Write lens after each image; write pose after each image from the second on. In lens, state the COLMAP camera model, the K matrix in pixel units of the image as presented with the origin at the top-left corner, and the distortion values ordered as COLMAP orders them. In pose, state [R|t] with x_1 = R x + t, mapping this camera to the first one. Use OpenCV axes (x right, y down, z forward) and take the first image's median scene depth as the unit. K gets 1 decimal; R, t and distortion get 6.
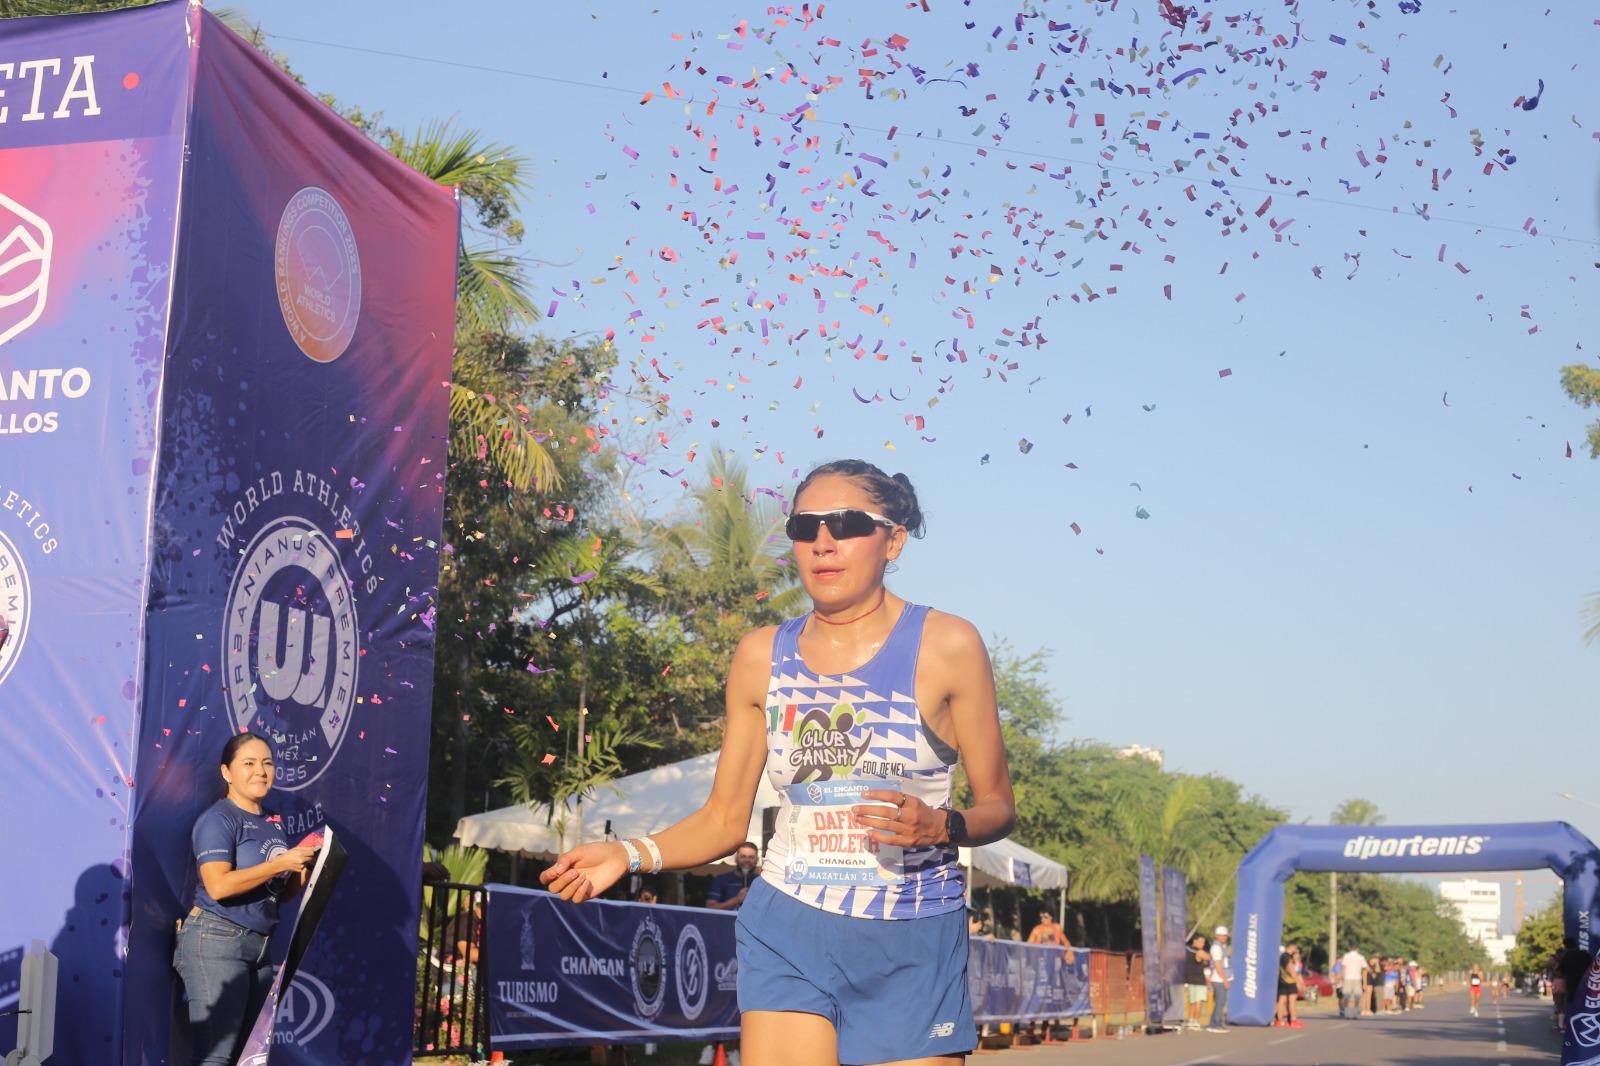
lens RADIAL K [[2403.5, 0, 813.3], [0, 2403.5, 507.1], [0, 0, 1]] dist [-0.081997, 0.000000]
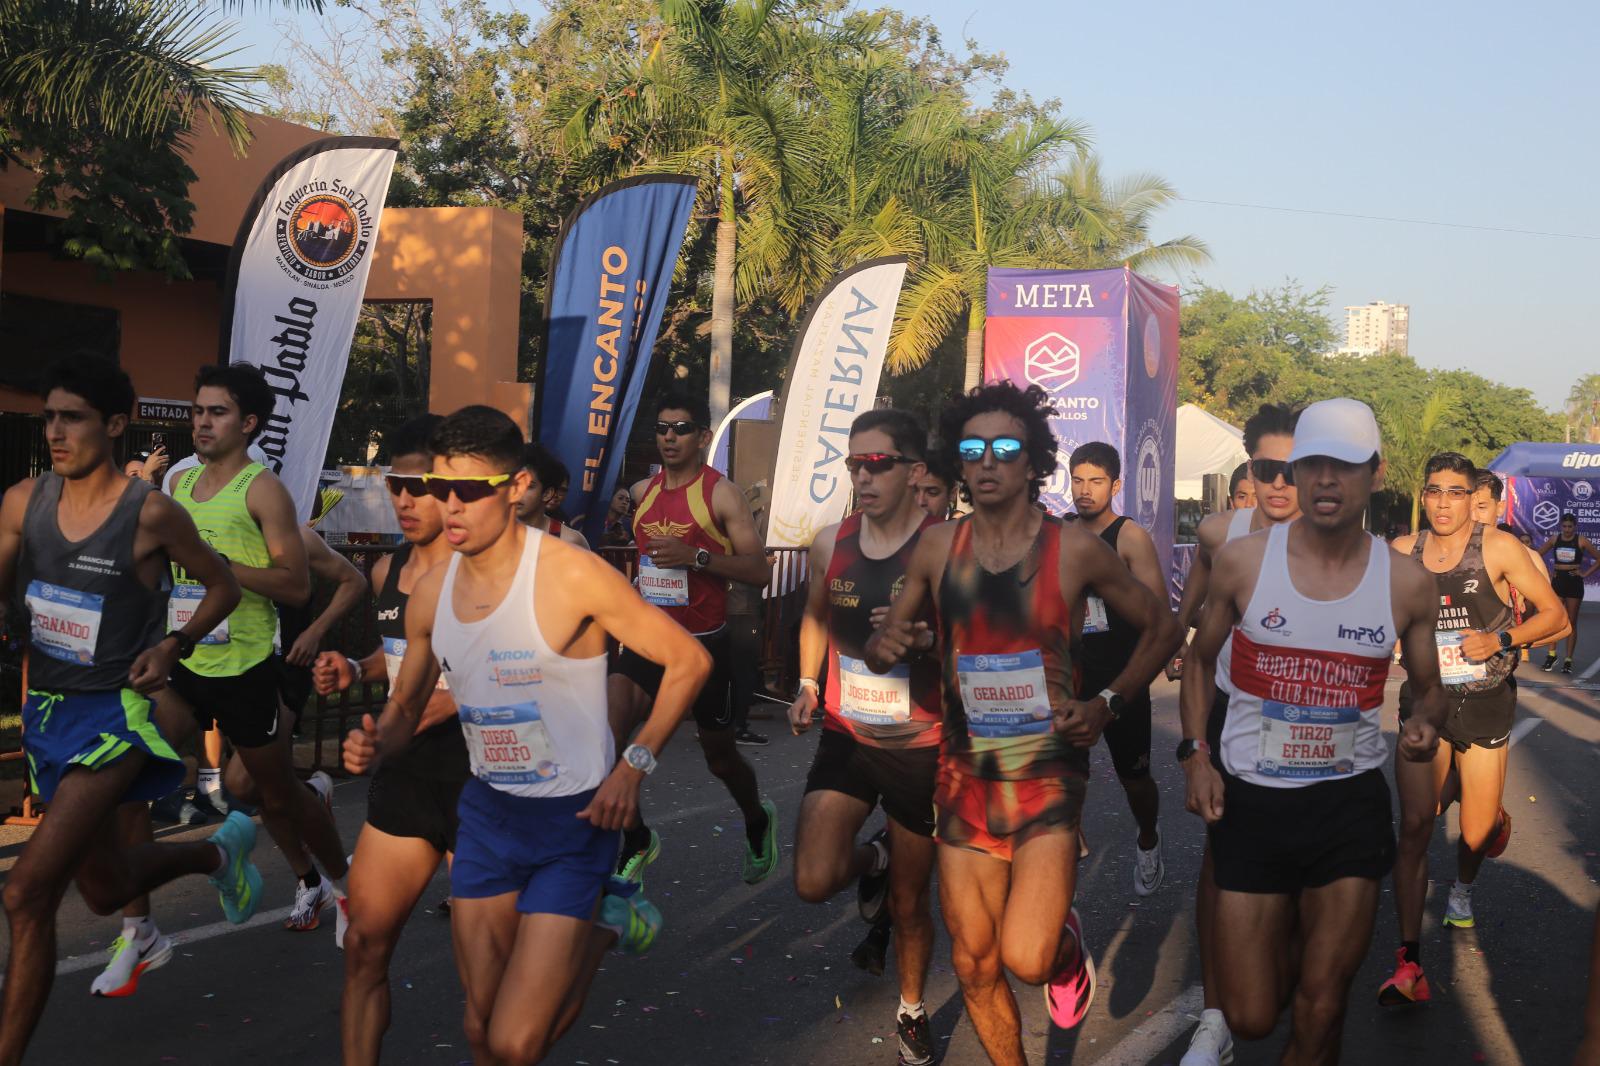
lens RADIAL K [[2403.5, 0, 814.4], [0, 2403.5, 542.2], [0, 0, 1]] dist [-0.081997, 0.000000]
pose [[0.995090, -0.005275, -0.098833, -0.064824], [0.024668, 0.980283, 0.196051, -0.086089], [0.095850, -0.197526, 0.975600, -0.358695]]
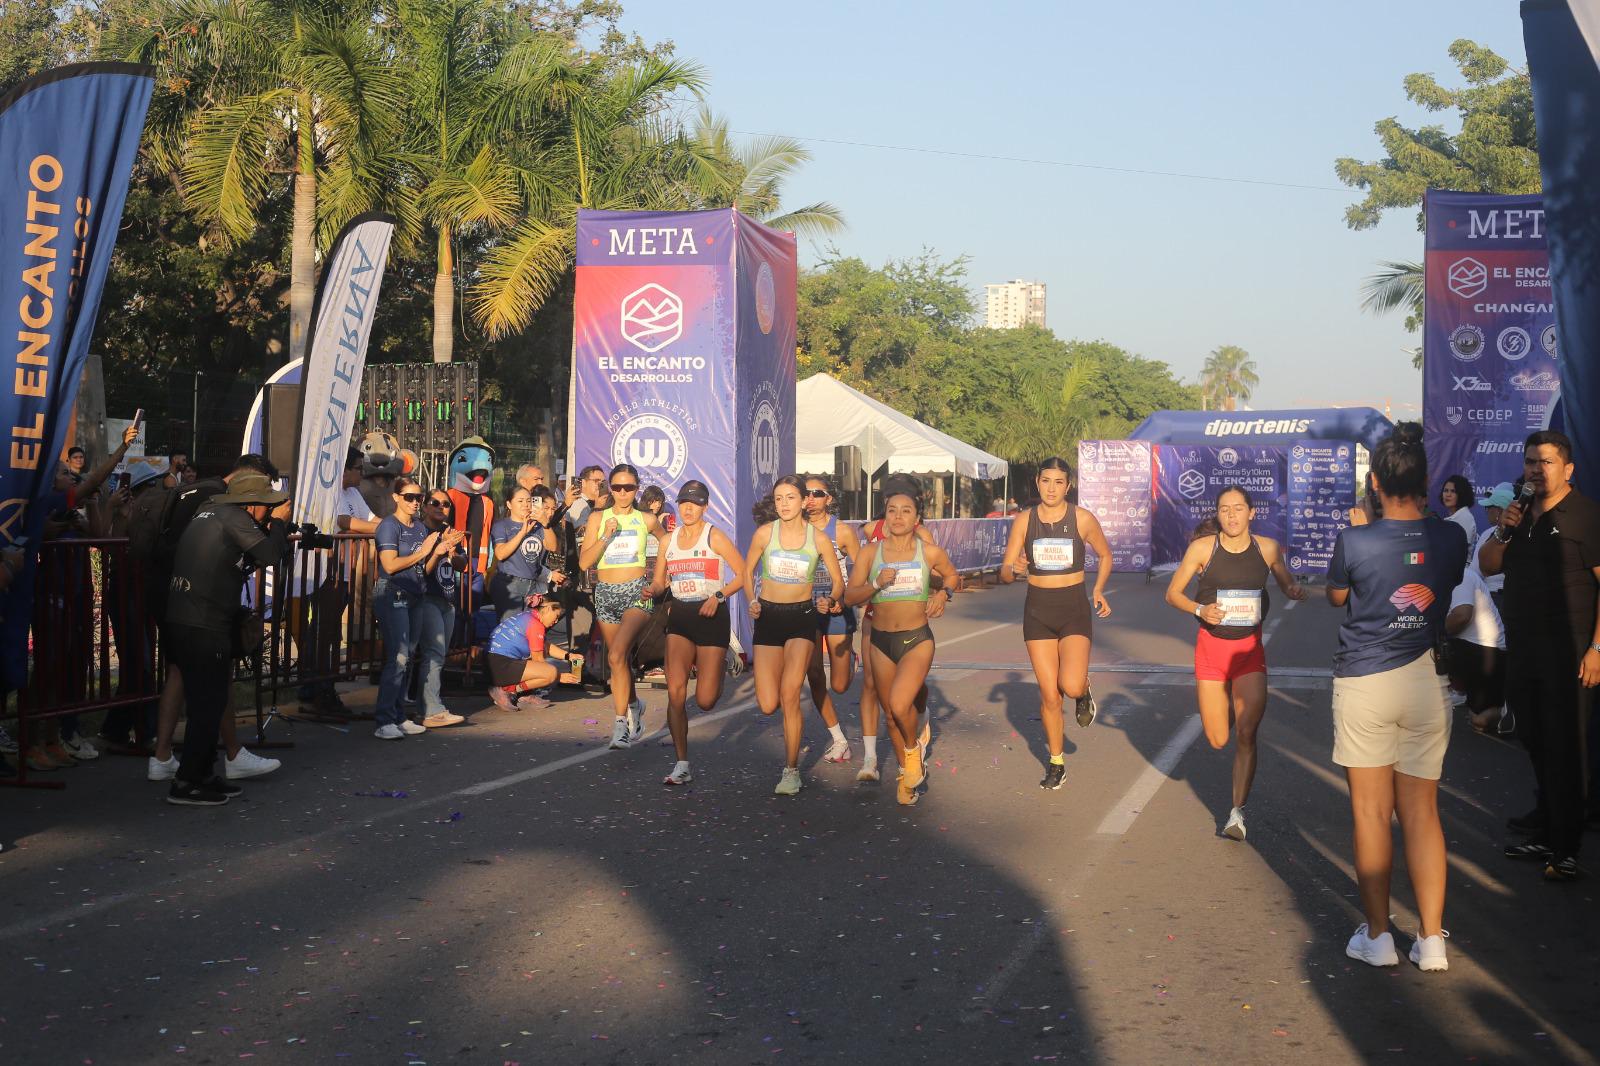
lens RADIAL K [[2403.5, 0, 823.8], [0, 2403.5, 536.0], [0, 0, 1]] dist [-0.081997, 0.000000]
pose [[0.998395, -0.025471, 0.050579, -0.055875], [0.014634, 0.978849, 0.204059, -0.072359], [-0.054707, -0.202991, 0.977651, -0.291426]]
